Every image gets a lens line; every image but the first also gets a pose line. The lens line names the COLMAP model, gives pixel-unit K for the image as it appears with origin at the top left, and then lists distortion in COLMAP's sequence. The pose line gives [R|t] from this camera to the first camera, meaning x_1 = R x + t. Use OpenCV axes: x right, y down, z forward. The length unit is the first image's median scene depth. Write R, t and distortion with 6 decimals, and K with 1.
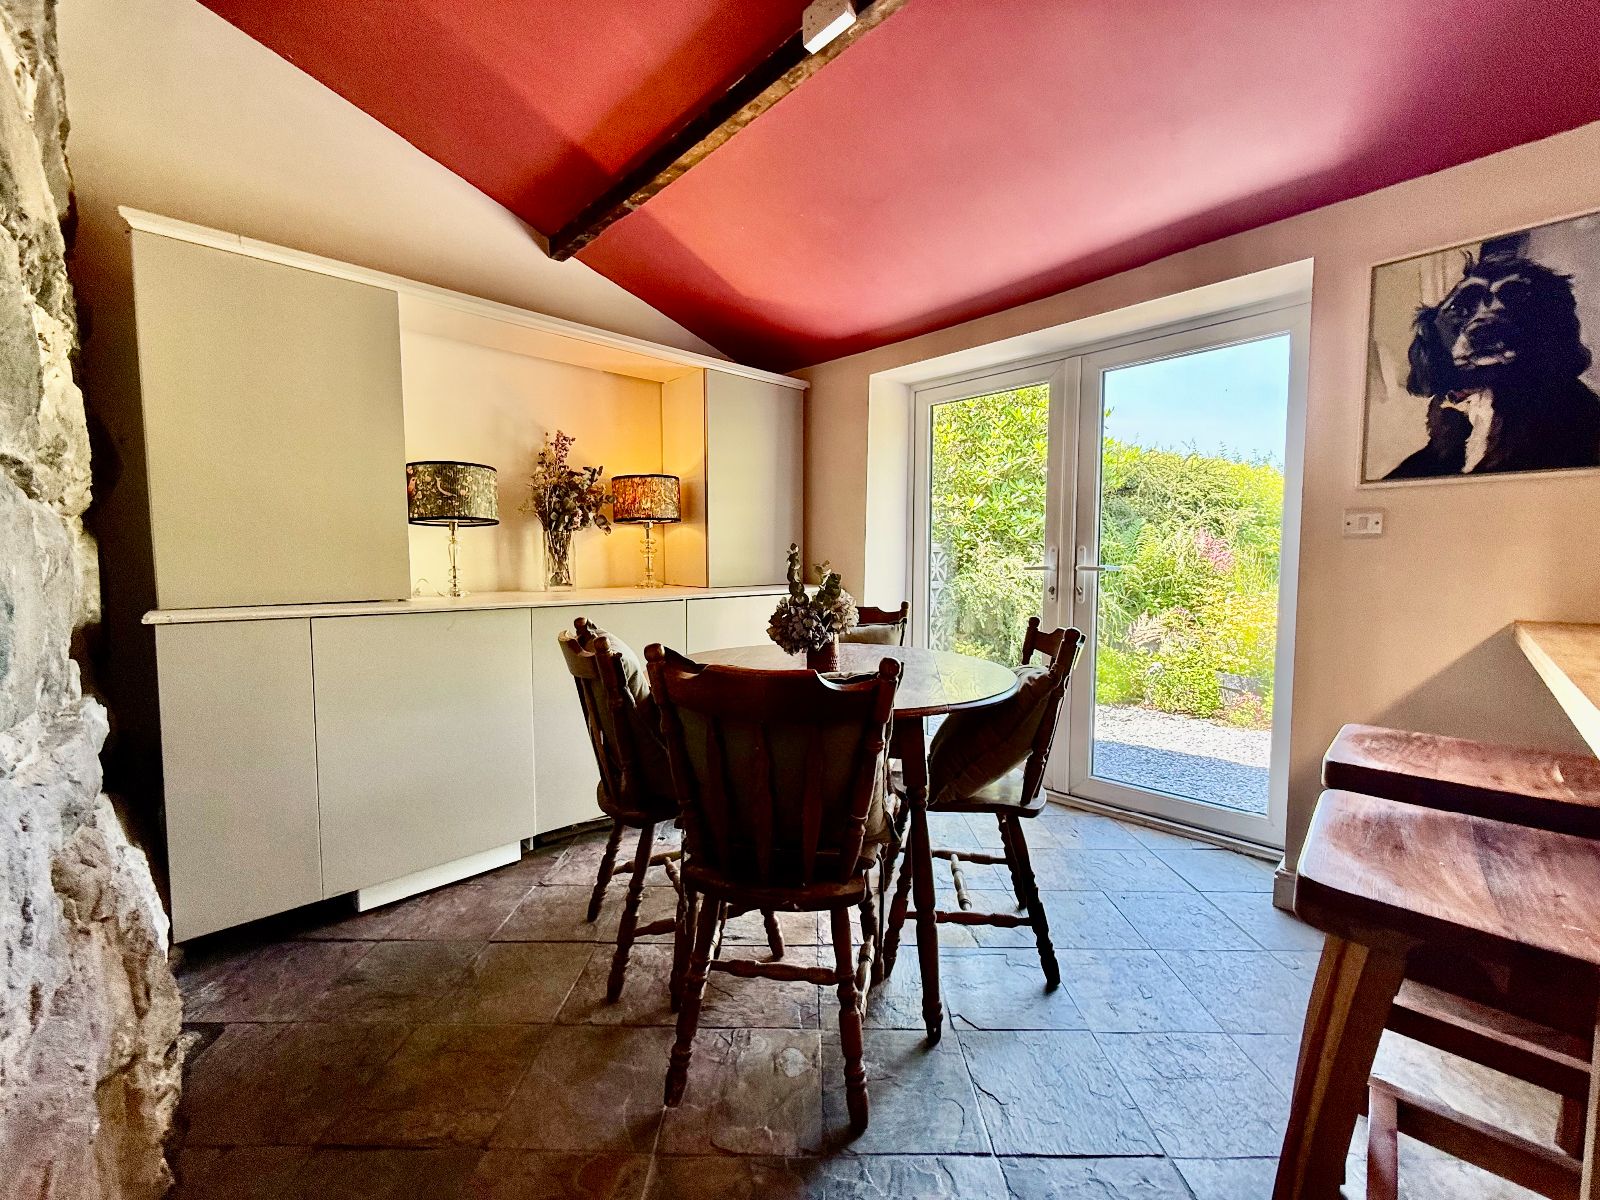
lens RADIAL K [[637.9, 0, 804.7], [0, 637.9, 605.1], [0, 0, 1]] dist [0.012530, -0.000117]
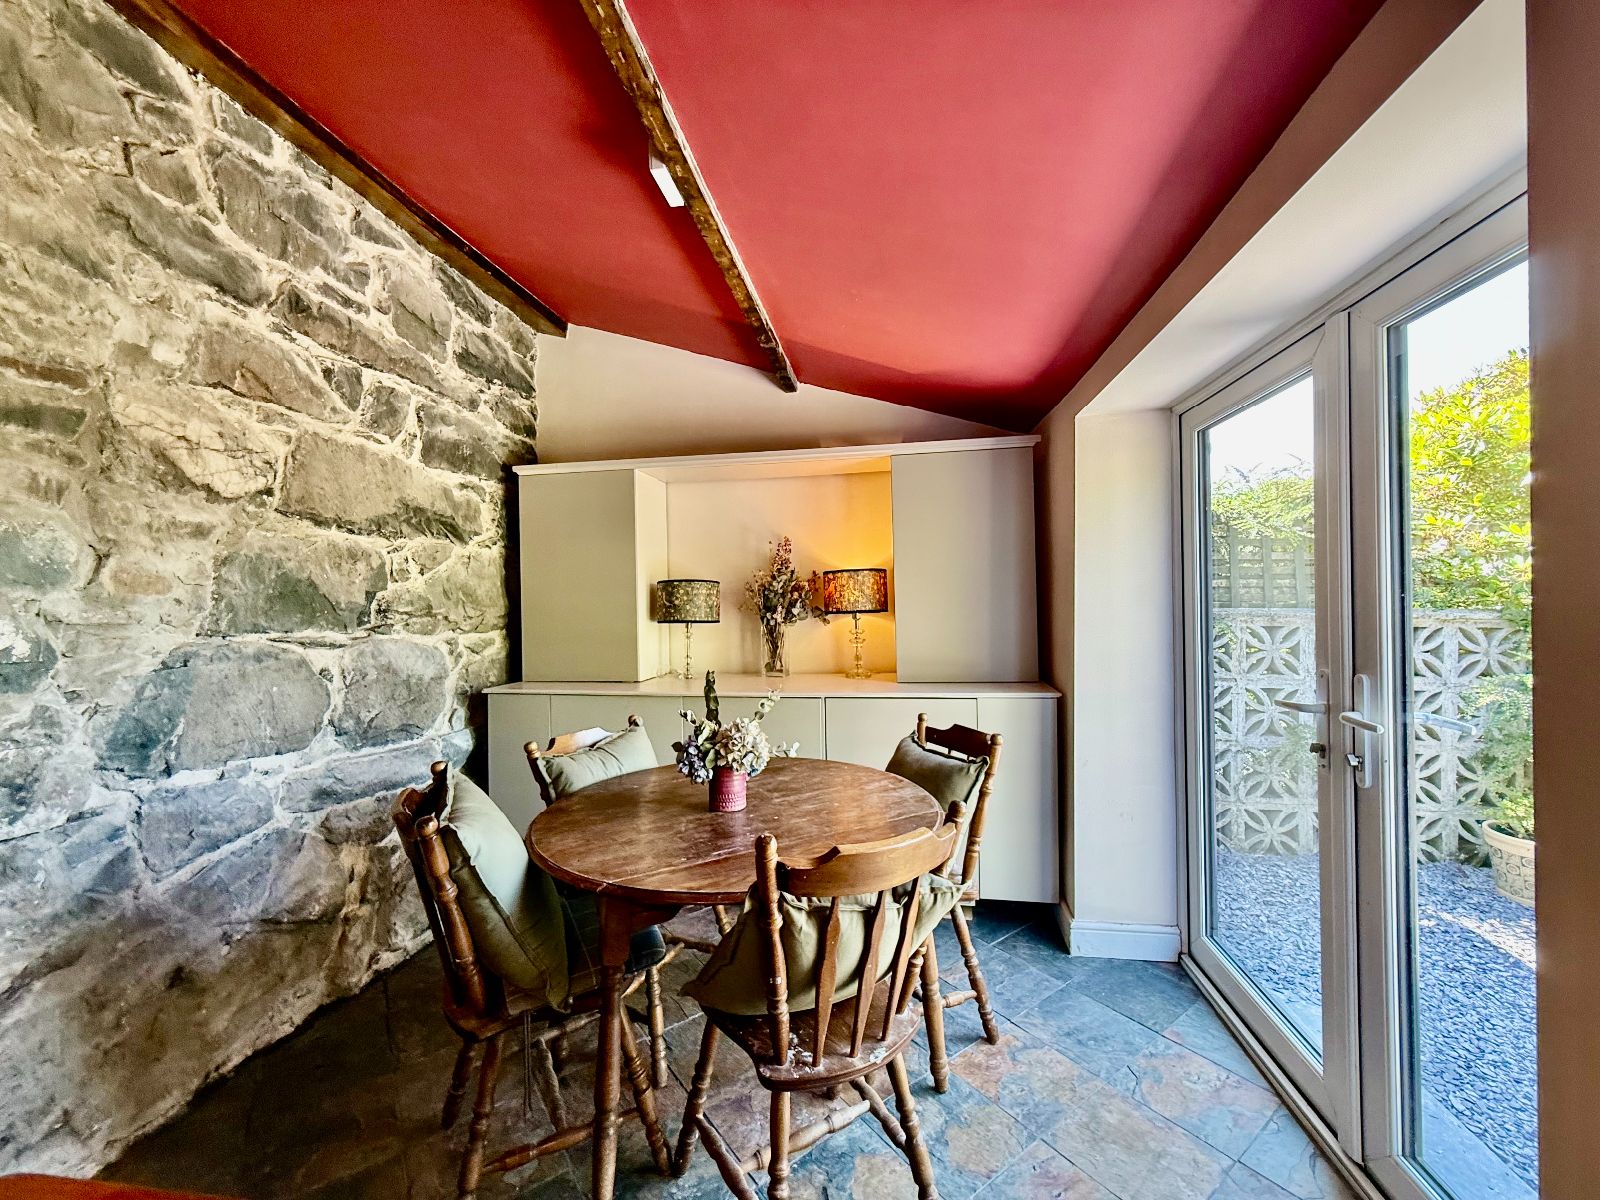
lens RADIAL K [[637.9, 0, 804.7], [0, 637.9, 605.1], [0, 0, 1]] dist [0.012530, -0.000117]
pose [[0.627560, -0.008288, -0.778524, 0.468509], [-0.032797, 0.998774, -0.037070, -0.091509], [0.777877, 0.048797, 0.626519, 0.267077]]
